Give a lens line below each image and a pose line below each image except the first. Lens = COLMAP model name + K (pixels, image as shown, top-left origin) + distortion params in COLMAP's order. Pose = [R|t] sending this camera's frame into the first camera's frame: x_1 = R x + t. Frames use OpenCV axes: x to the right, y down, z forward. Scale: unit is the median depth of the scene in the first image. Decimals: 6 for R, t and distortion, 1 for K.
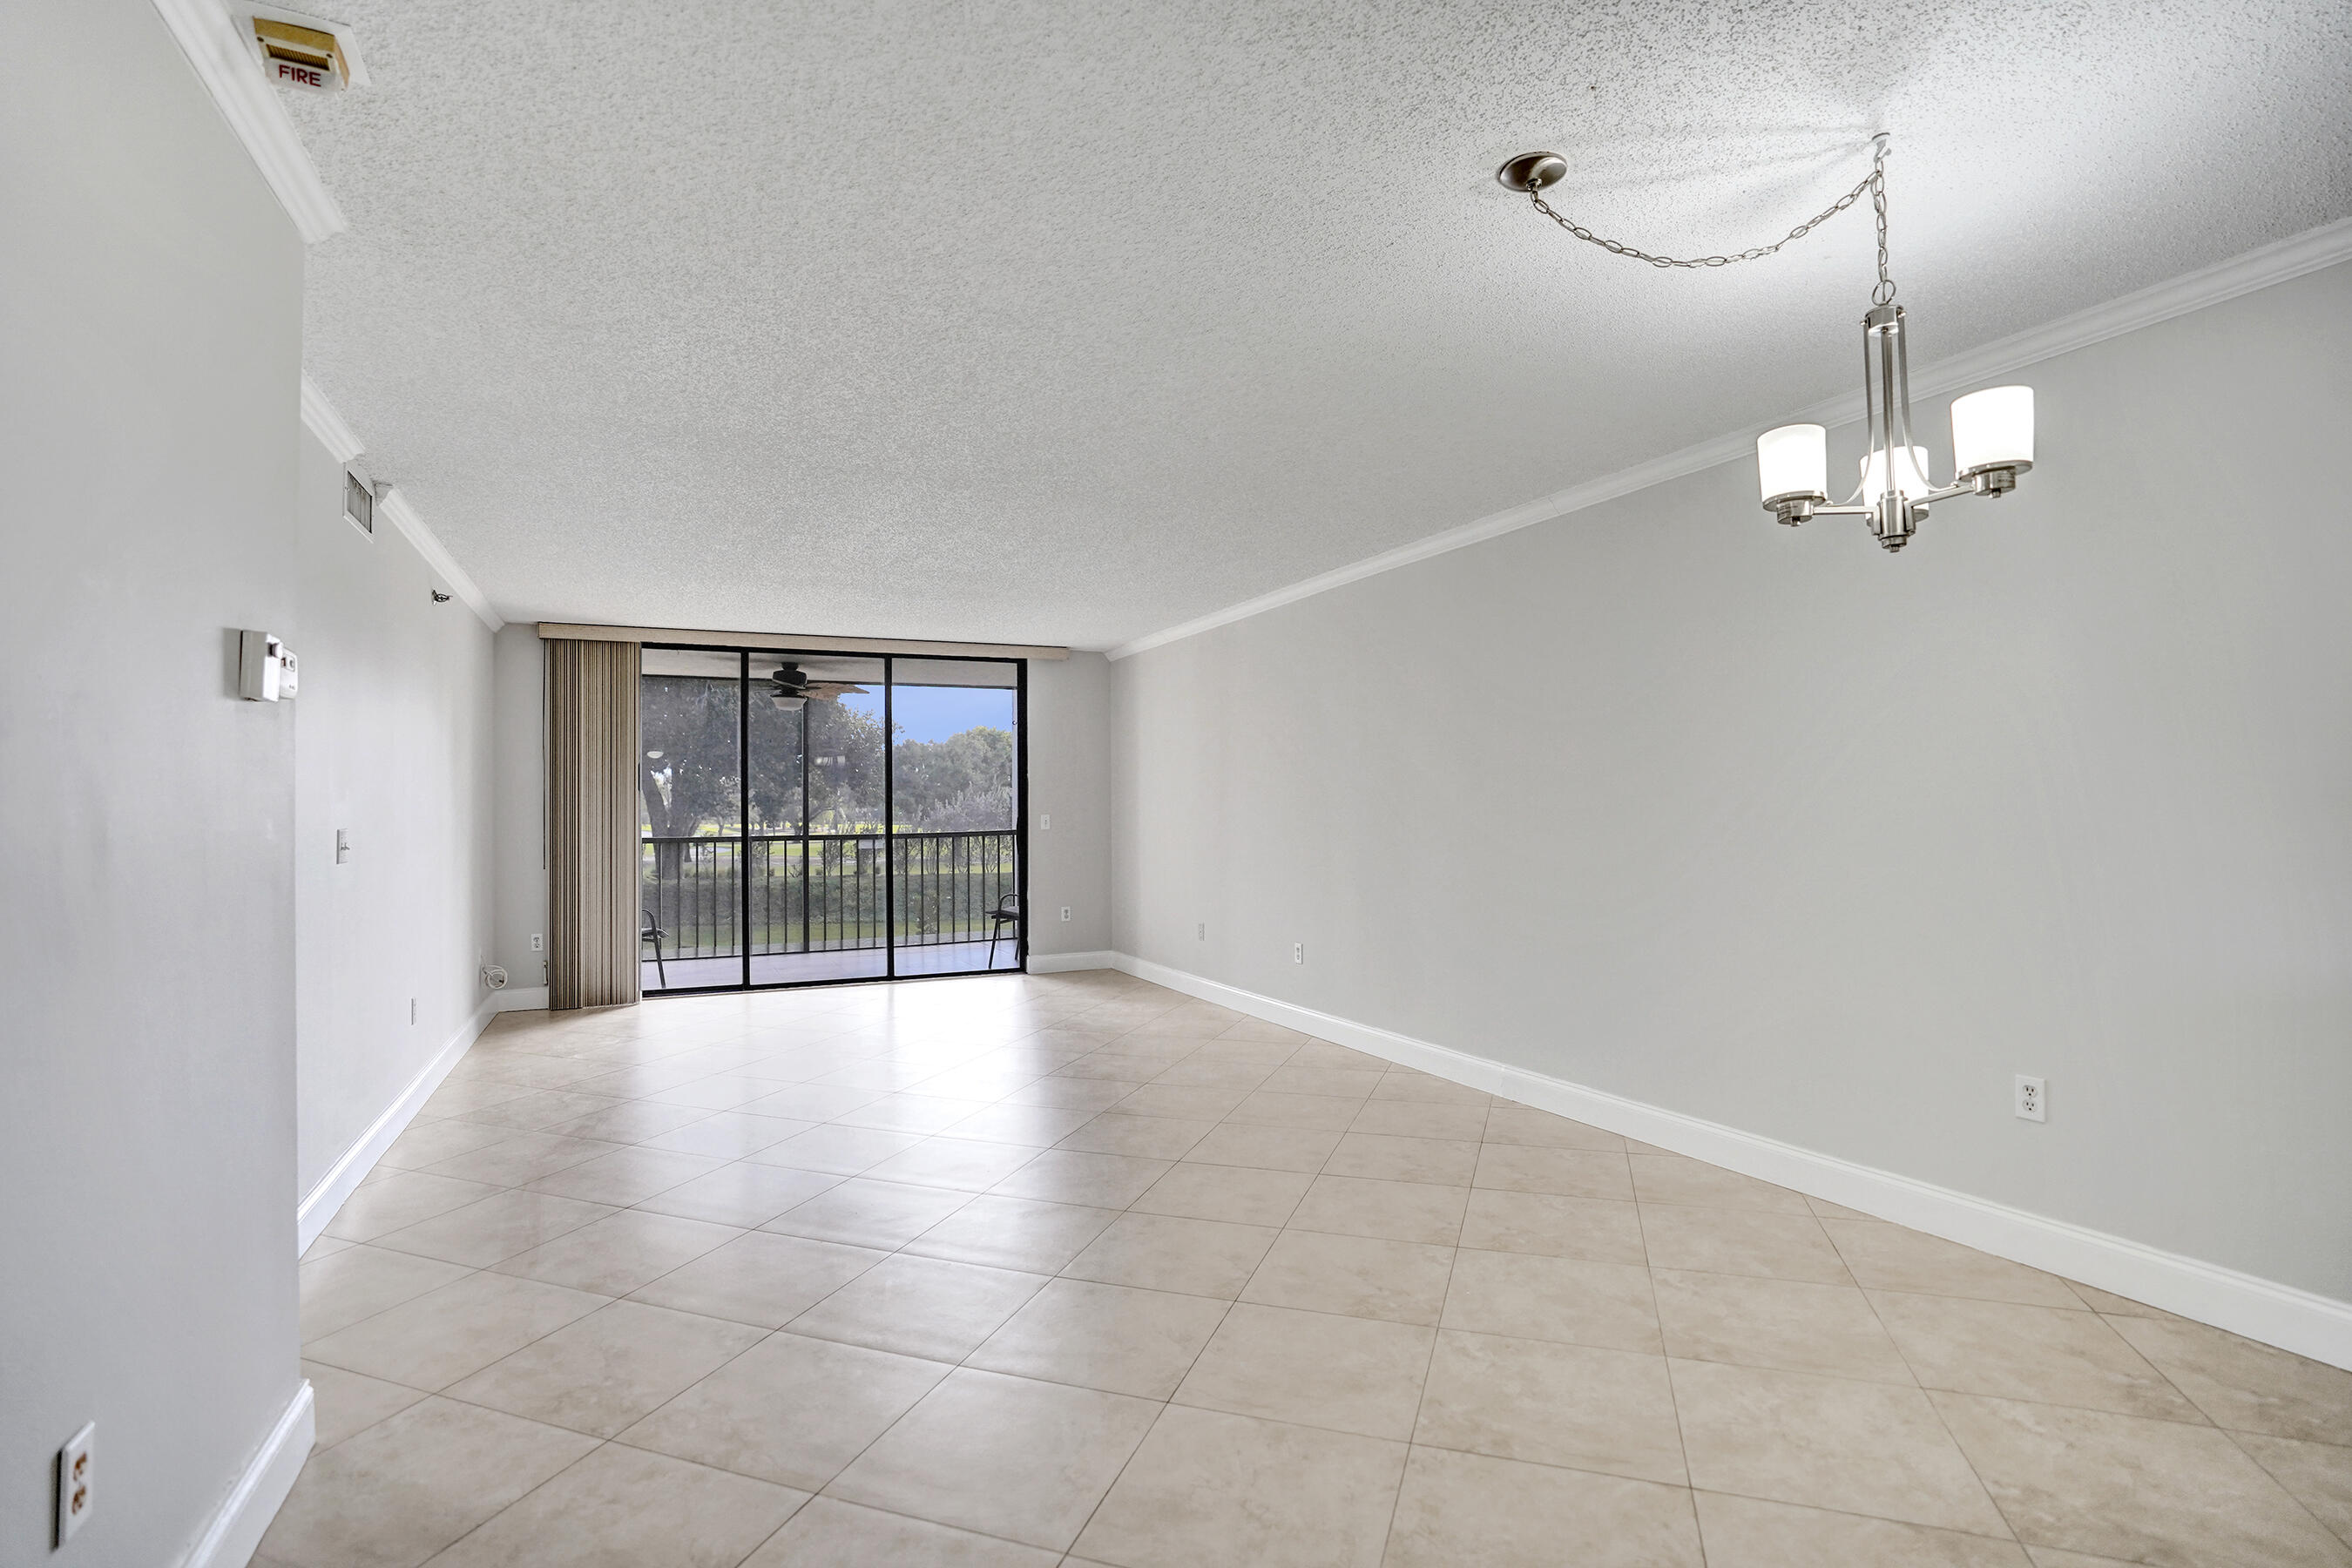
lens RADIAL K [[1085.8, 0, 1180.1], [0, 1085.8, 790.9], [0, 0, 1]] dist [-0.042757, 0.007245]
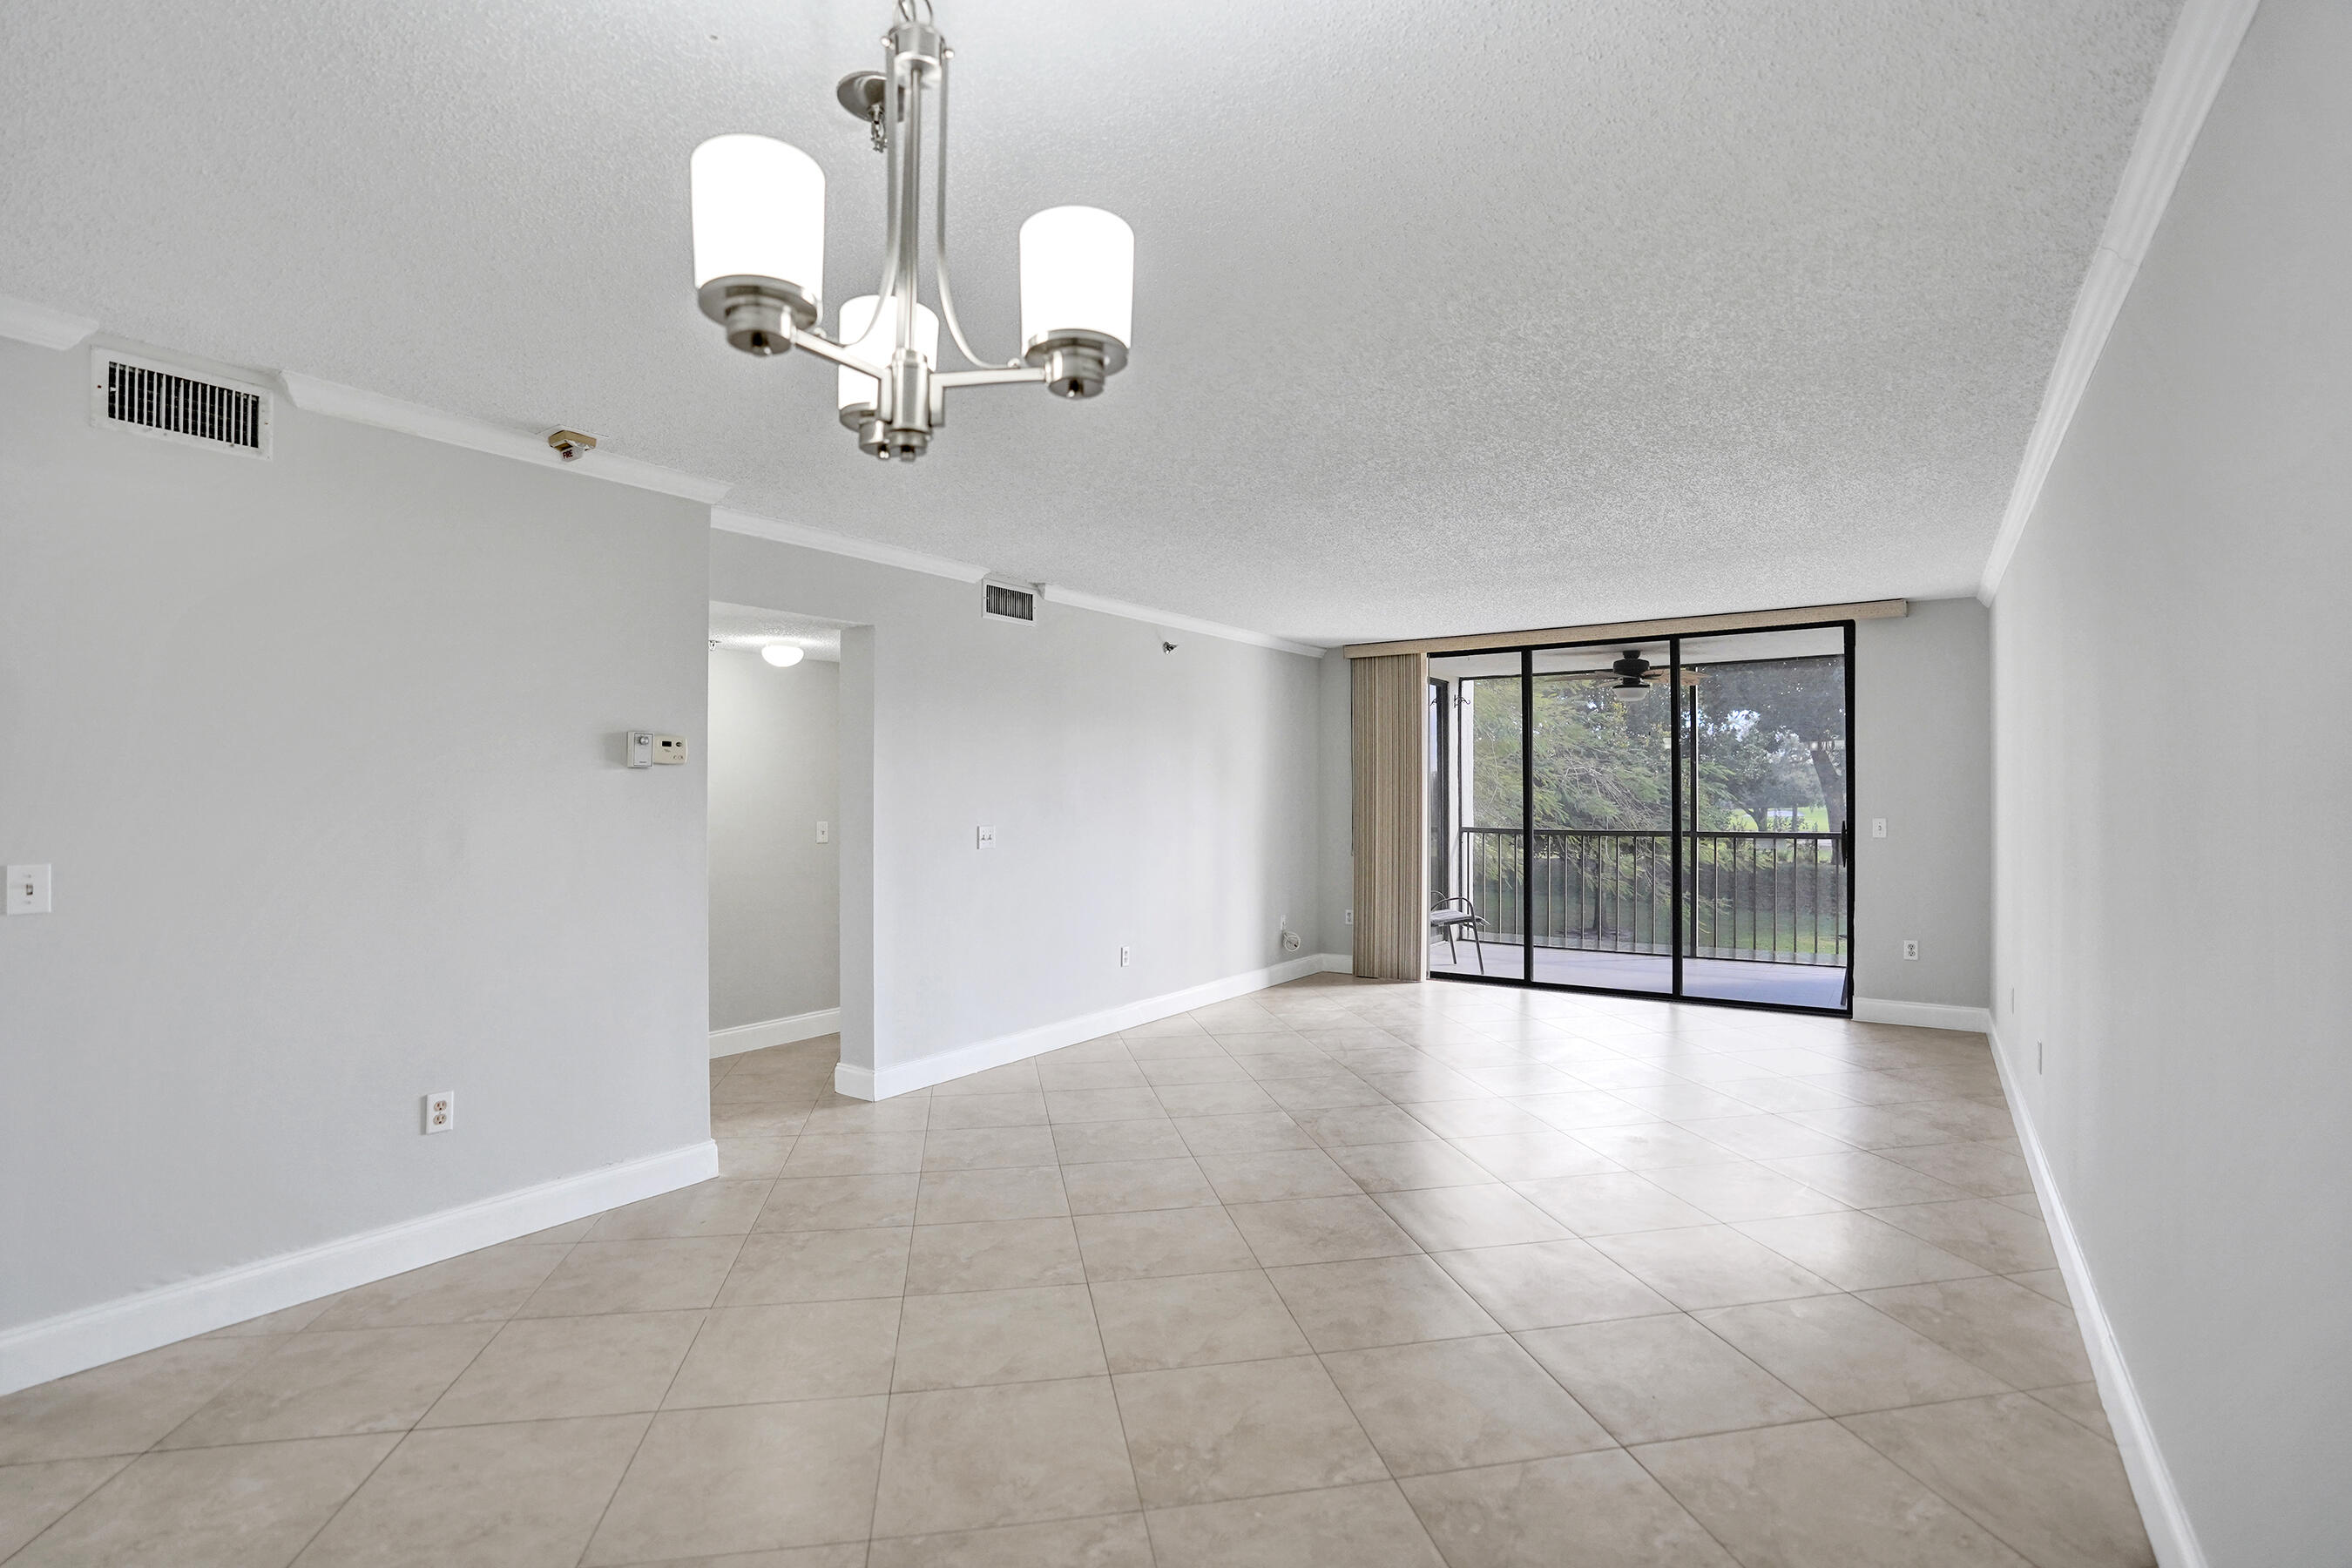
lens RADIAL K [[1085.8, 0, 1179.2], [0, 1085.8, 778.0], [0, 0, 1]] dist [-0.042757, 0.007245]
pose [[0.502342, -0.002064, -0.864666, 0.330183], [0.008619, 0.999959, 0.002620, -0.015536], [0.864626, -0.008769, 0.502340, 0.222266]]
